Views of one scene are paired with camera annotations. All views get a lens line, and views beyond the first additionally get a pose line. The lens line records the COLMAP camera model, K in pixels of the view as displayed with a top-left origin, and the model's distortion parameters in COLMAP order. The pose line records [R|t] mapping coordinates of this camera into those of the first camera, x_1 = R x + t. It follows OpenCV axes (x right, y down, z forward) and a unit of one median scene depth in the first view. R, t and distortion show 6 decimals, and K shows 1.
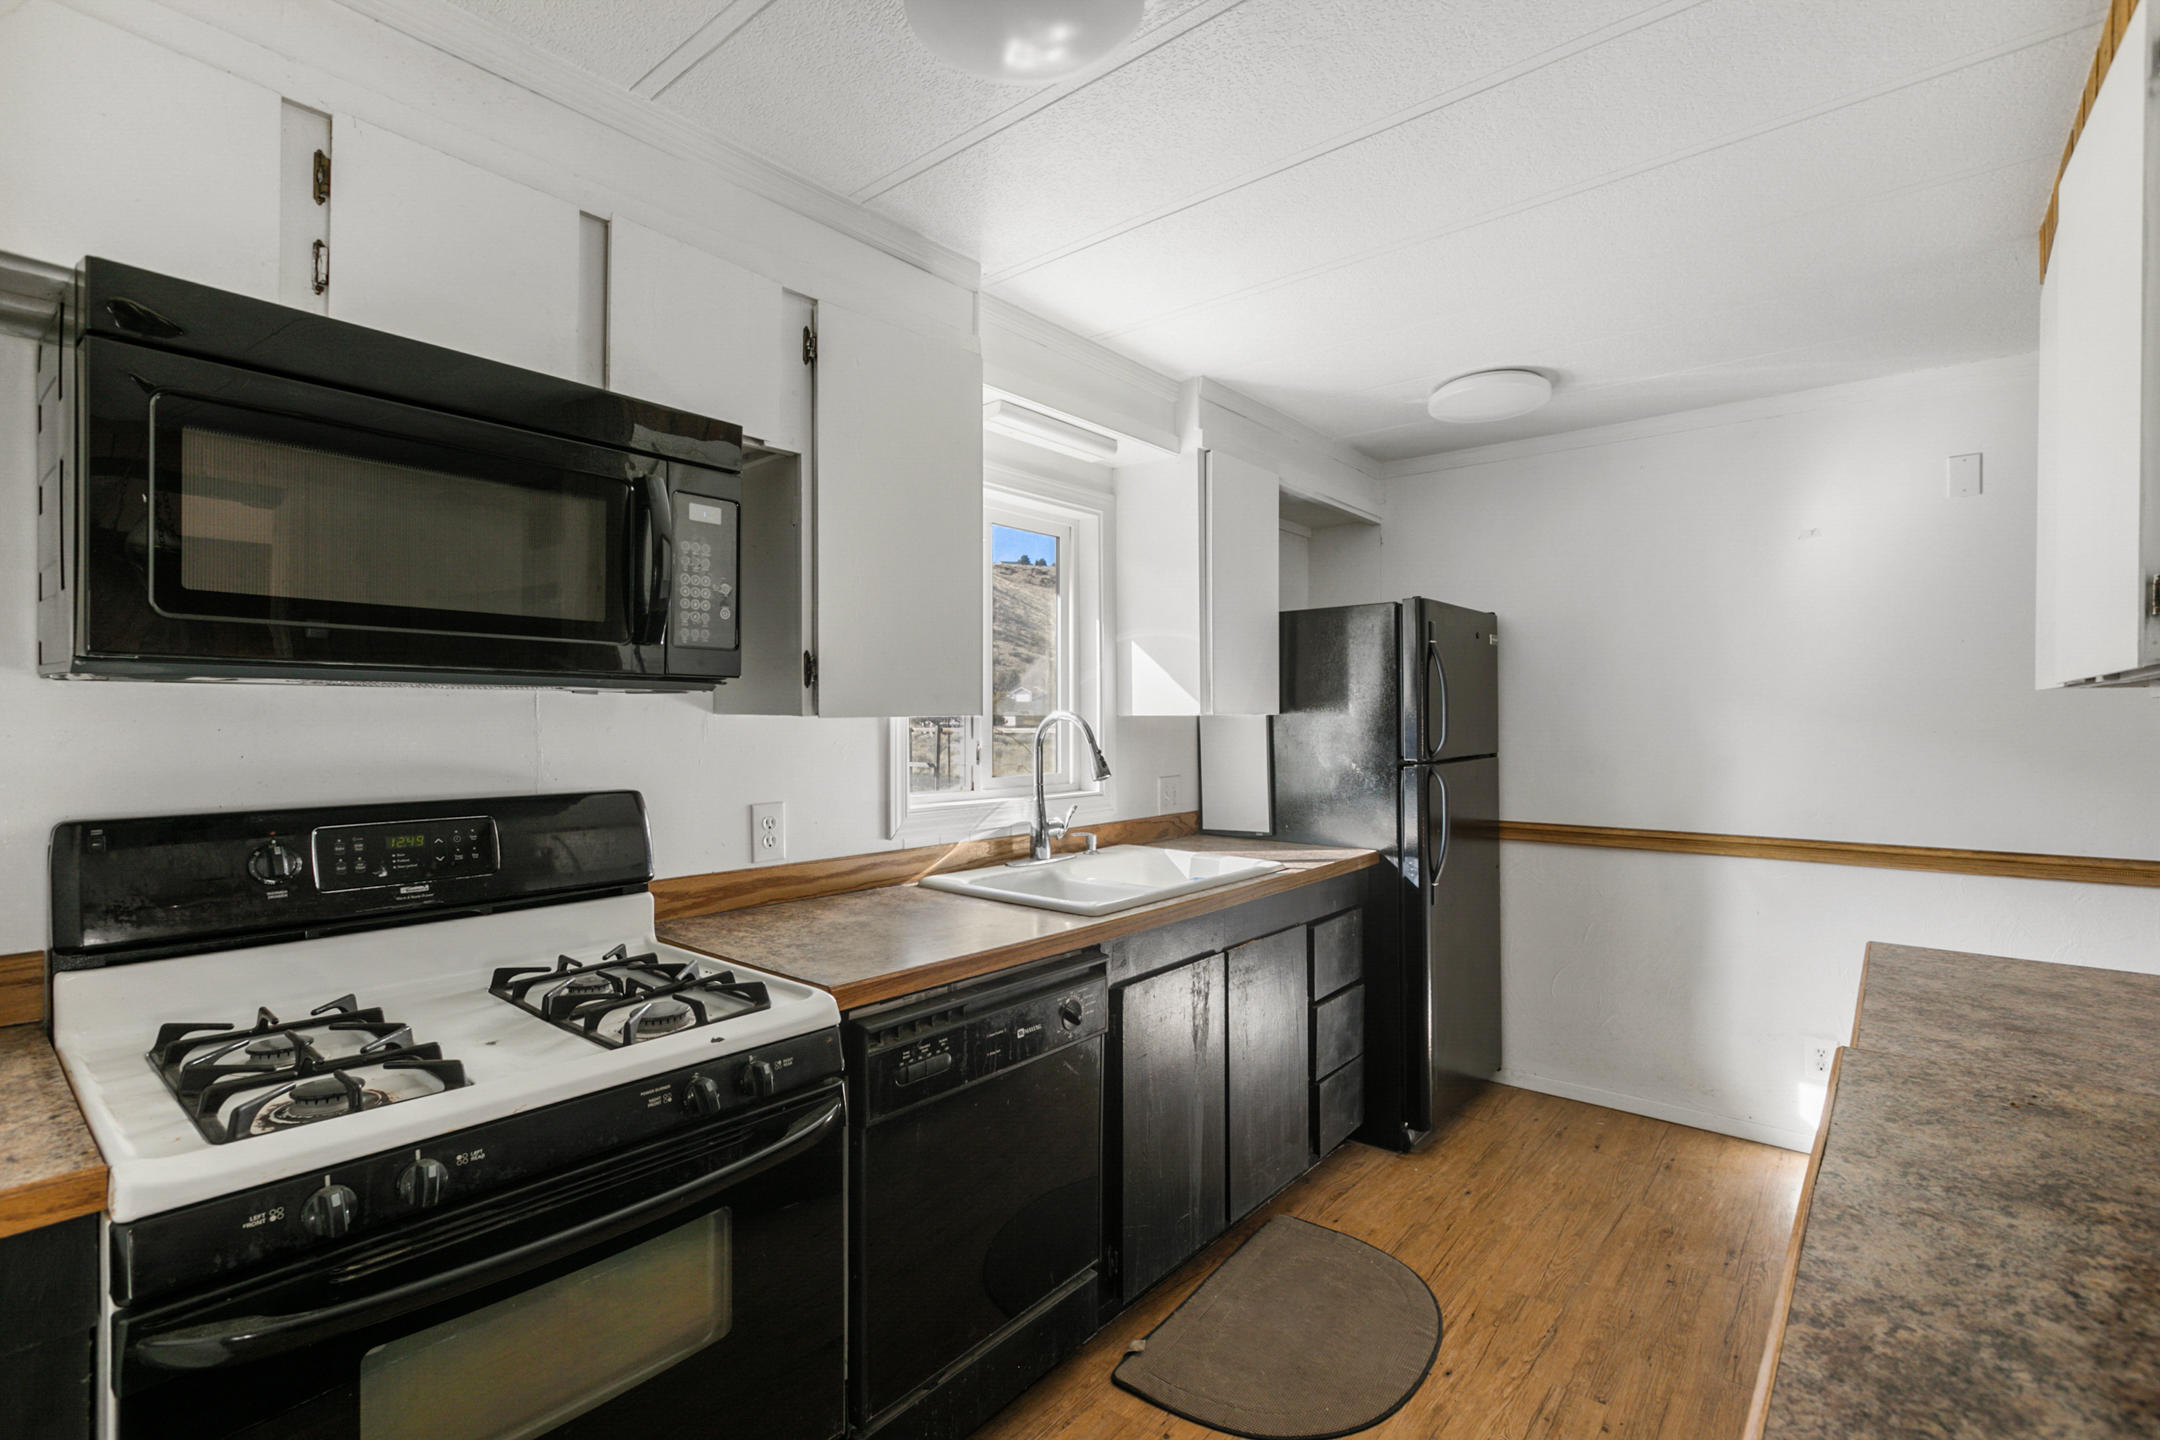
lens RADIAL K [[999.5, 0, 1086.9], [0, 999.5, 707.3], [0, 0, 1]] dist [-0.000199, -0.000239]
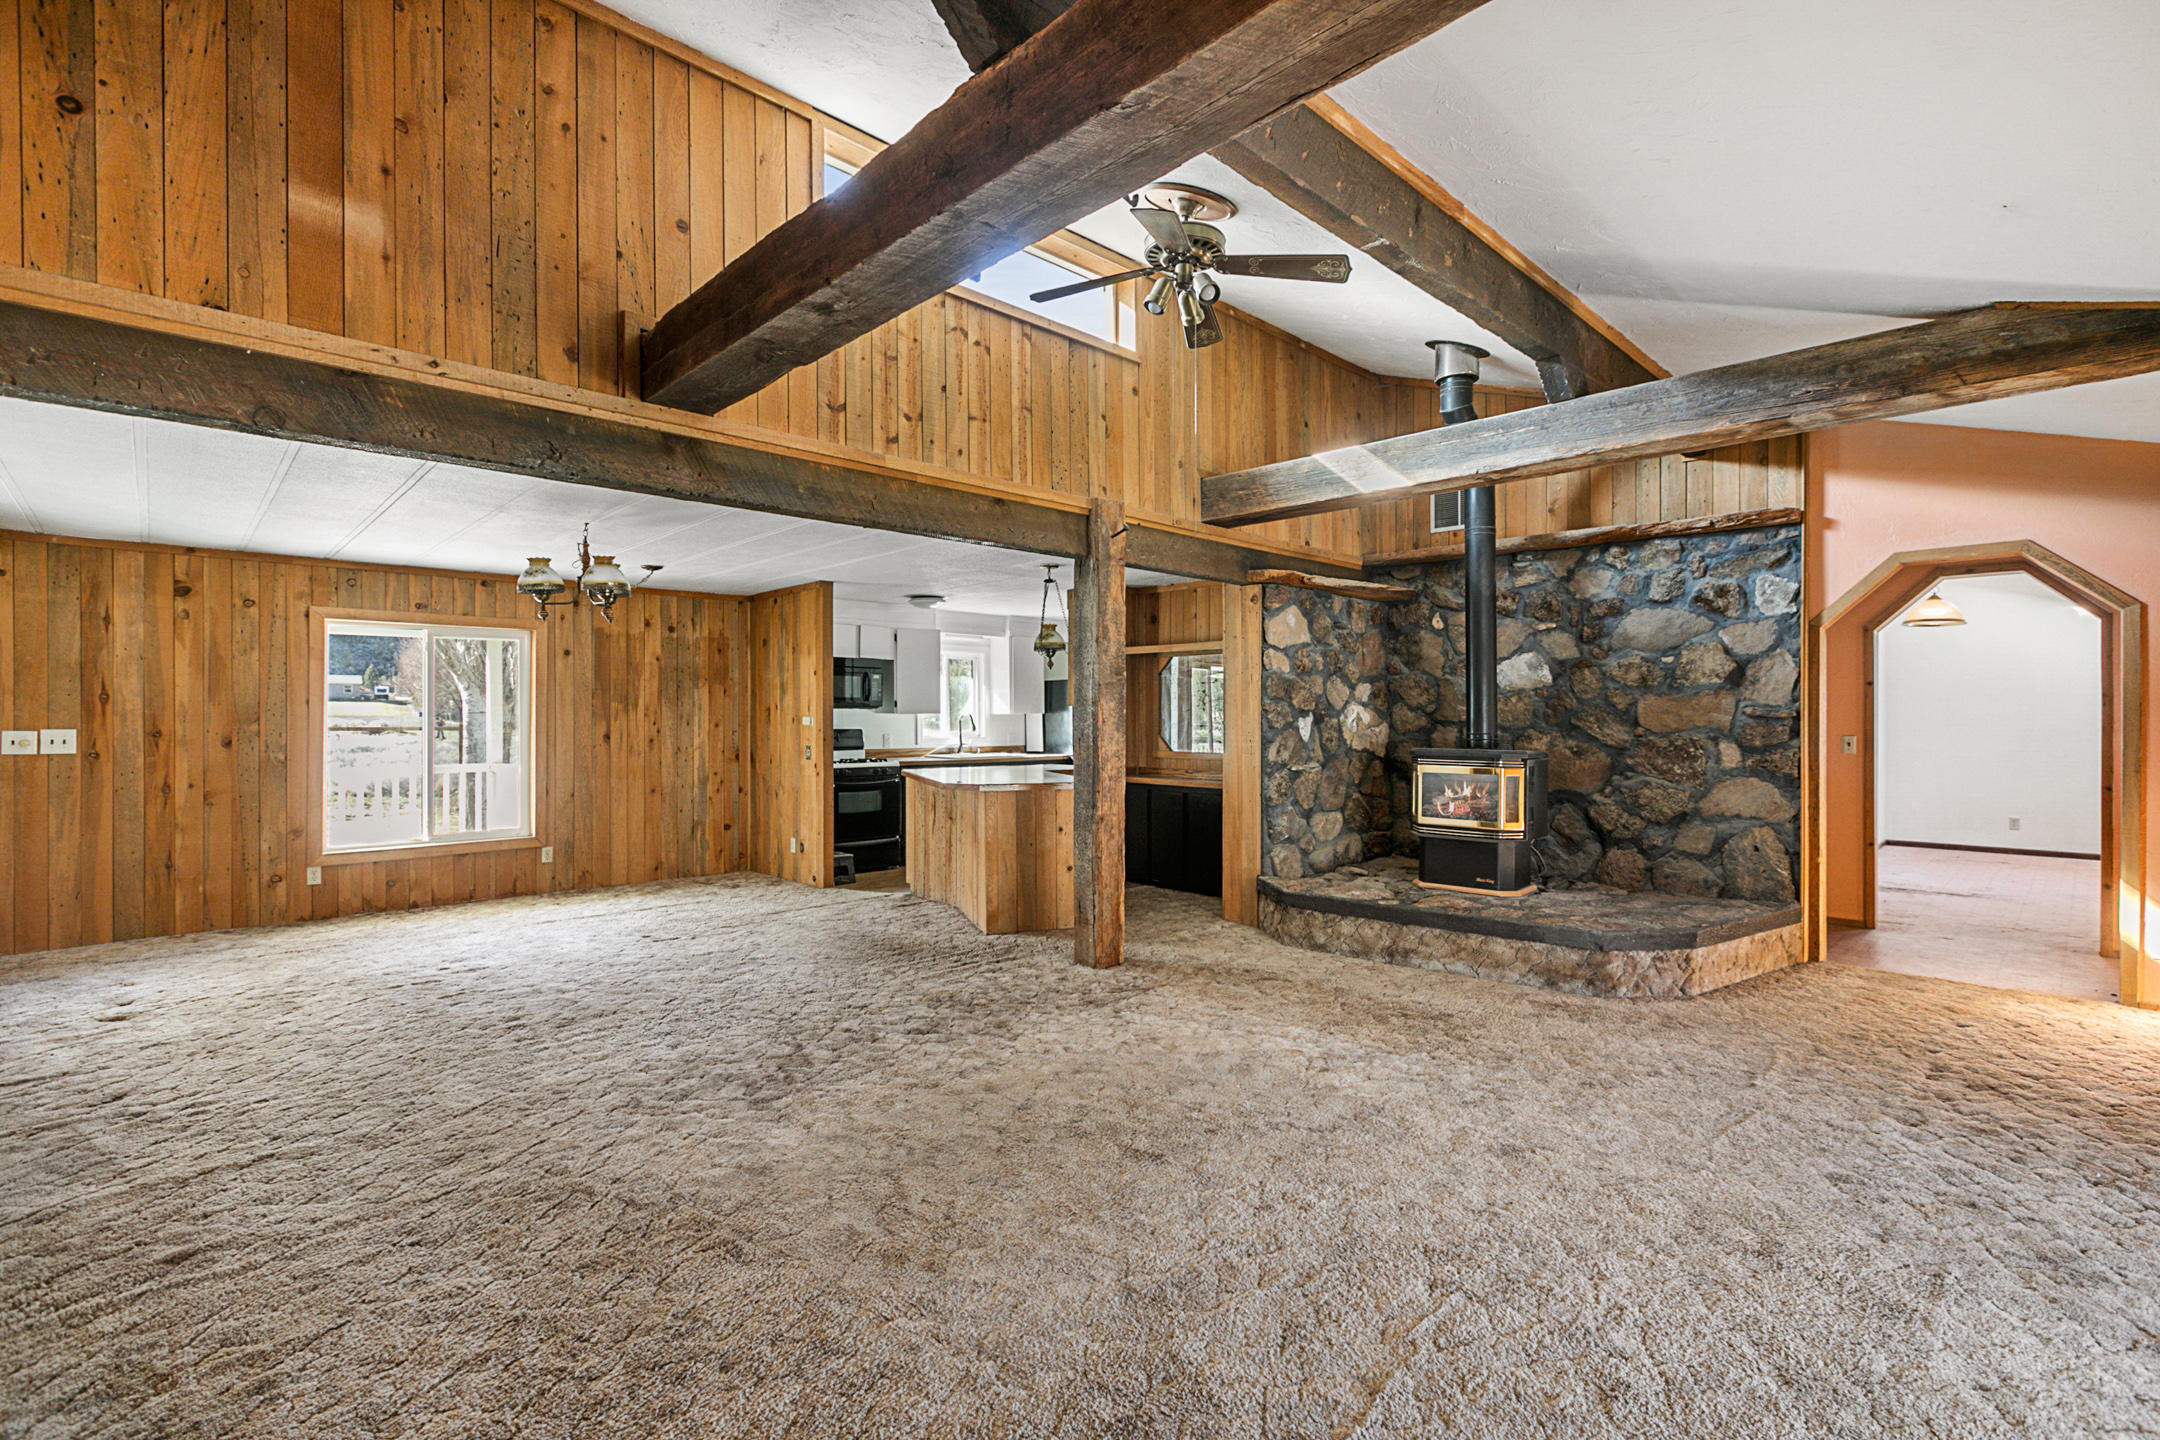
lens RADIAL K [[973.2, 0, 1080.0], [0, 973.2, 720.0], [0, 0, 1]] dist [-0.000088, 0.000240]
pose [[0.992903, 0.000937, -0.118924, 1.147250], [0.000260, 0.999949, 0.010049, -0.010862], [0.118927, -0.010009, 0.992853, -3.519089]]
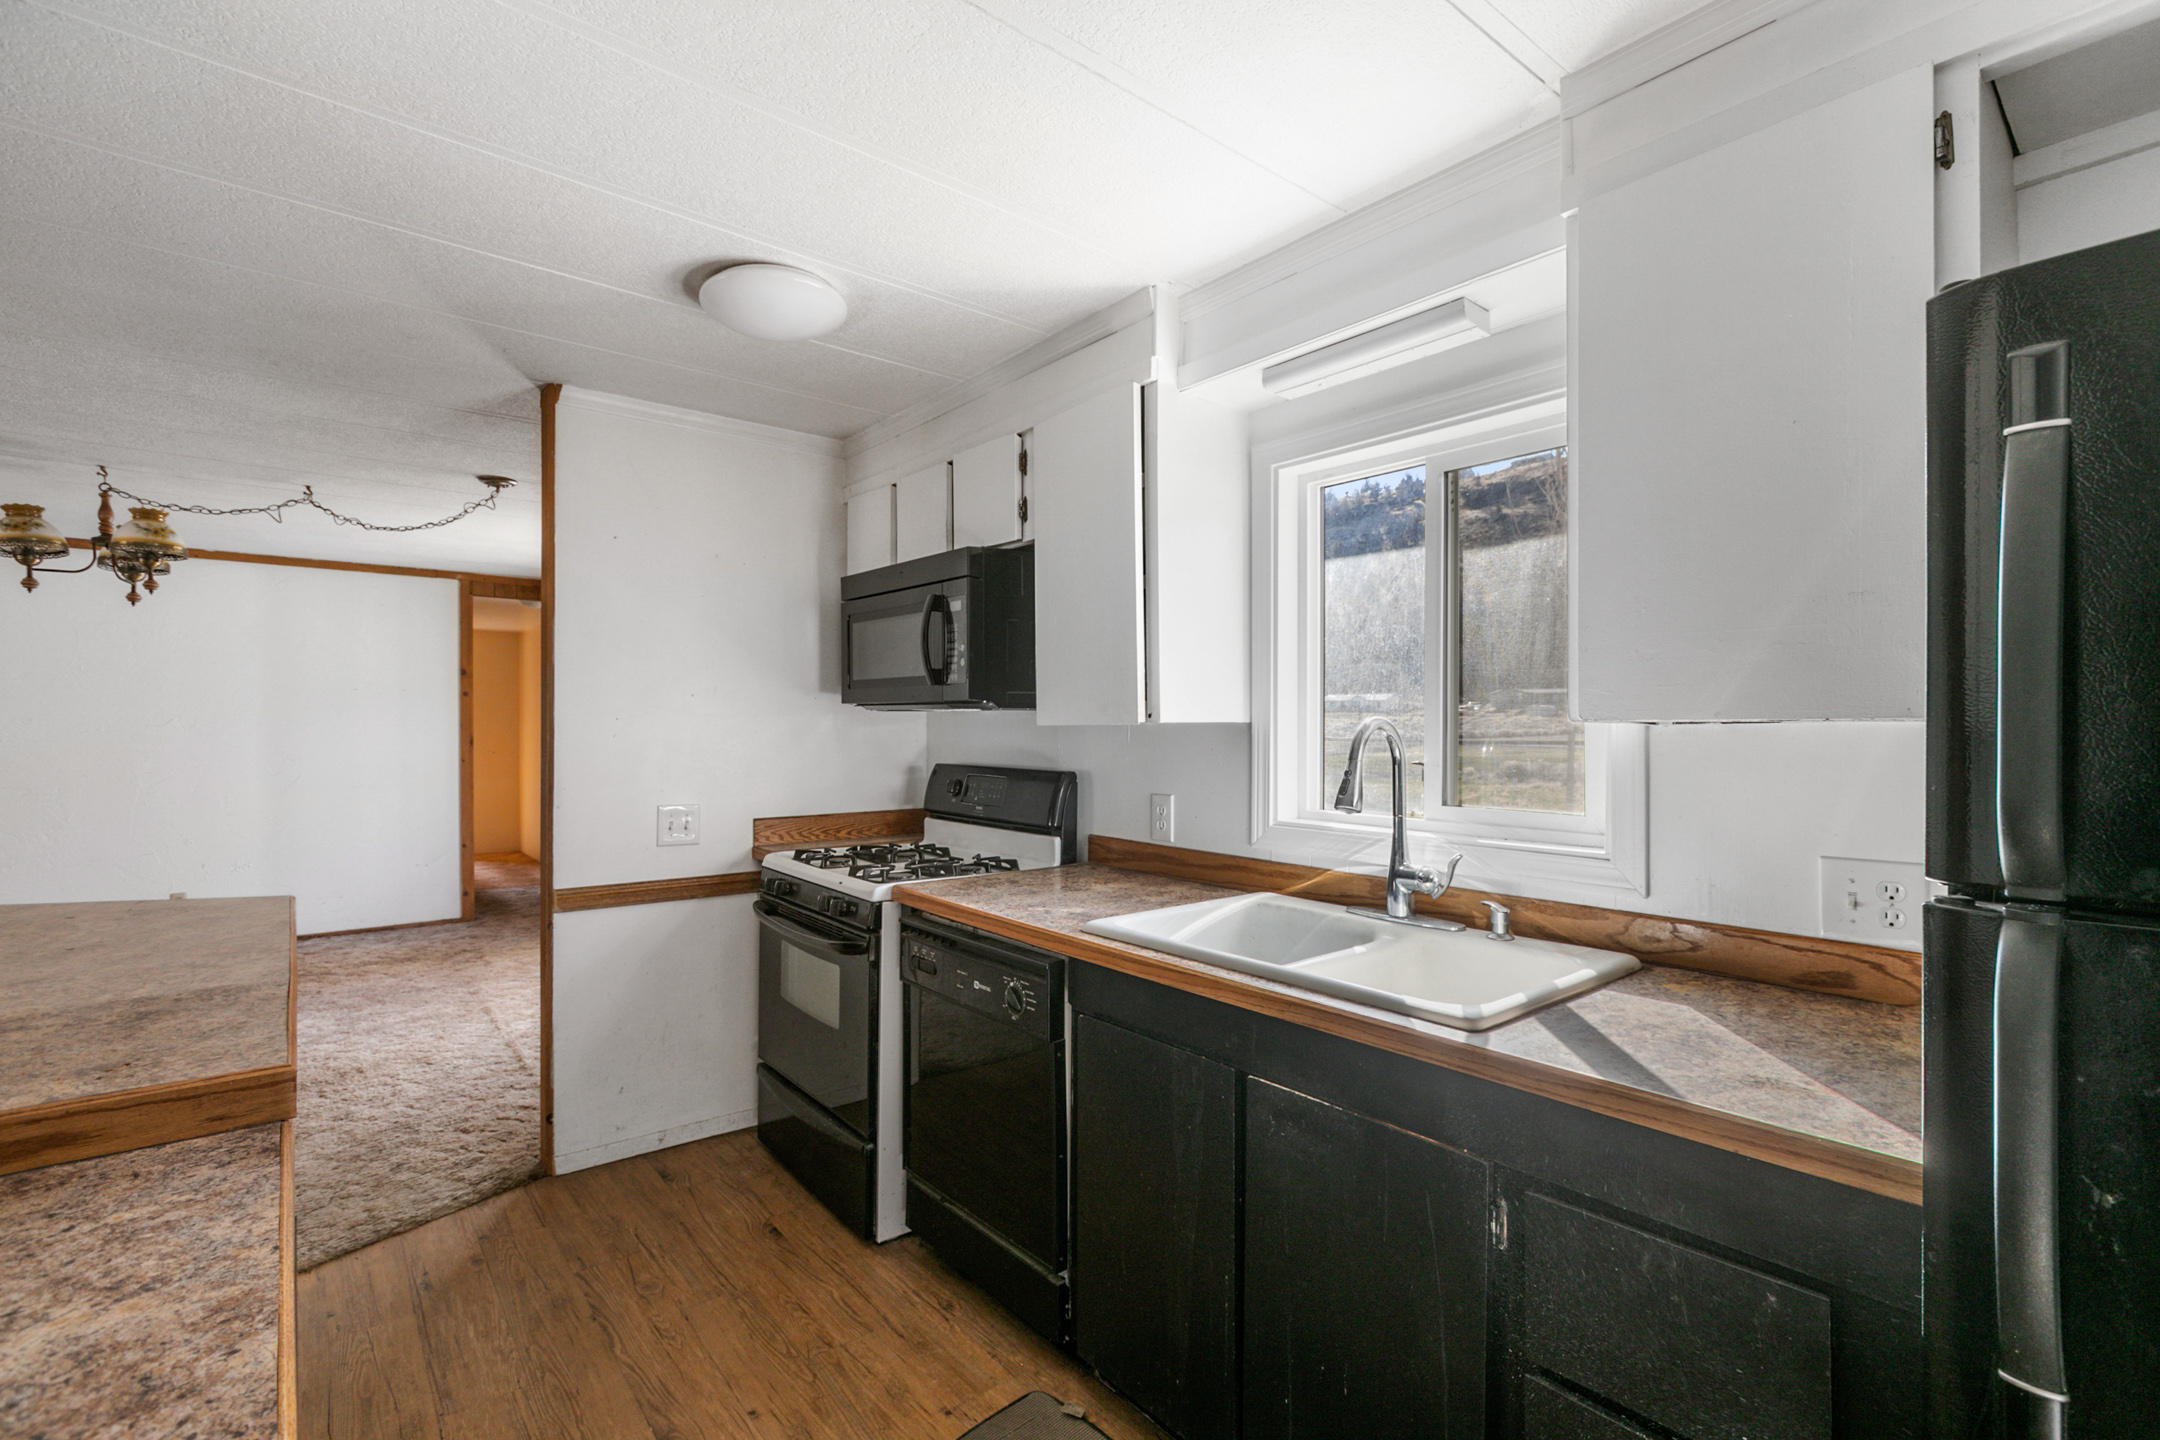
lens RADIAL K [[973.2, 0, 1080.0], [0, 973.2, 720.0], [0, 0, 1]] dist [-0.000088, 0.000240]
pose [[-0.192754, -0.005920, -0.981229, 1.017381], [0.005983, 0.999956, -0.007208, 0.012422], [0.981229, -0.007260, -0.192710, 1.283113]]
